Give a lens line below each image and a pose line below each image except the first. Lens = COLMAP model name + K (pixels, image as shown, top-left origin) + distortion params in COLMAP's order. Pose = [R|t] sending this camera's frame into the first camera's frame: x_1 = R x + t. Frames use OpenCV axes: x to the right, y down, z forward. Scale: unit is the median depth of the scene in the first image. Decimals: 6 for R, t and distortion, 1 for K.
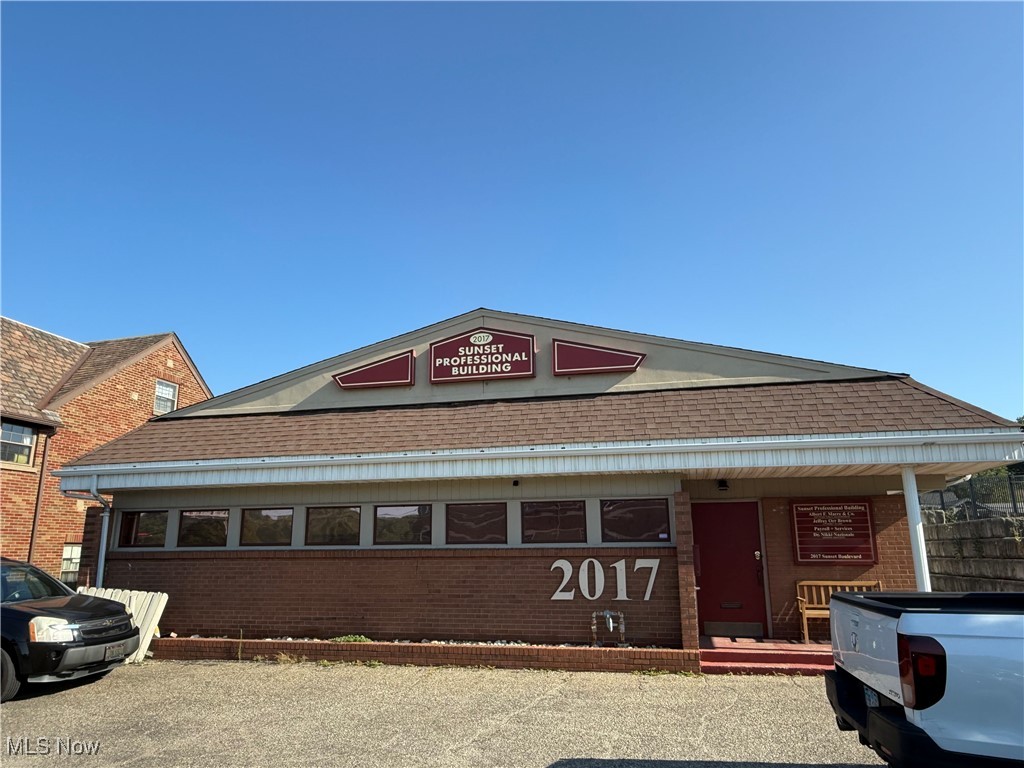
lens RADIAL K [[723.8, 0, 512.0], [0, 723.8, 384.0], [0, 0, 1]] dist [0.000897, -0.000121]
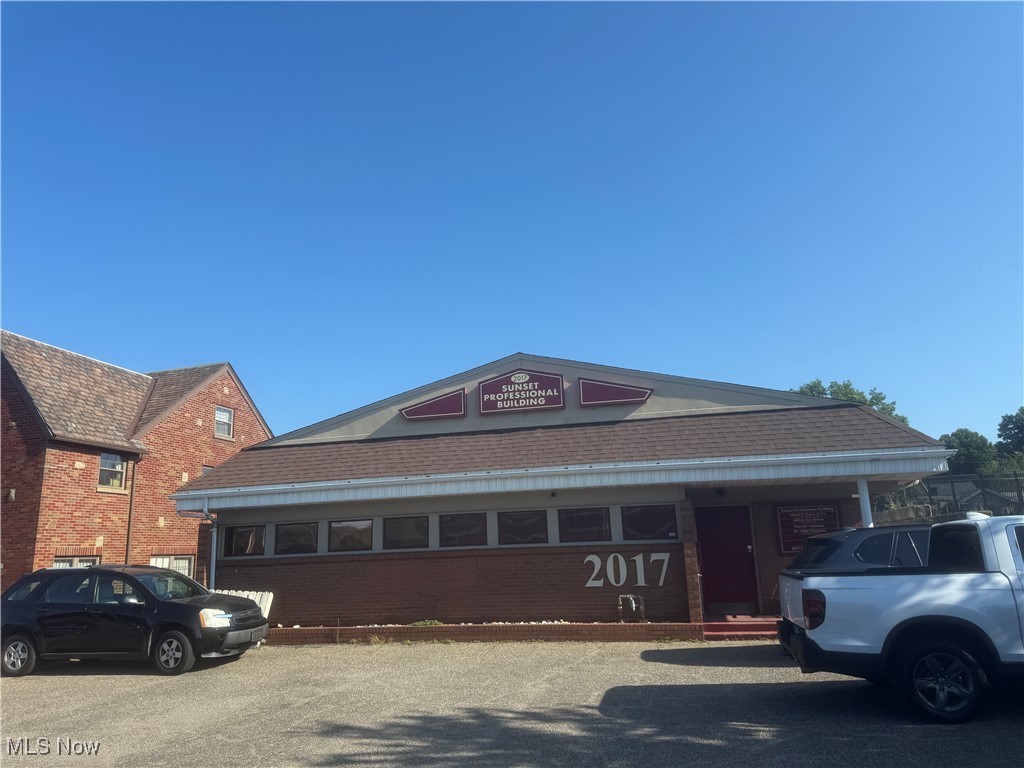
lens RADIAL K [[741.0, 0, 512.0], [0, 741.0, 384.0], [0, 0, 1]] dist [0.174000, -0.354727]
pose [[0.999598, -0.027546, -0.006683, -0.053090], [0.027586, 0.999601, 0.006042, -0.066320], [0.006514, -0.006224, 0.999959, -0.300419]]
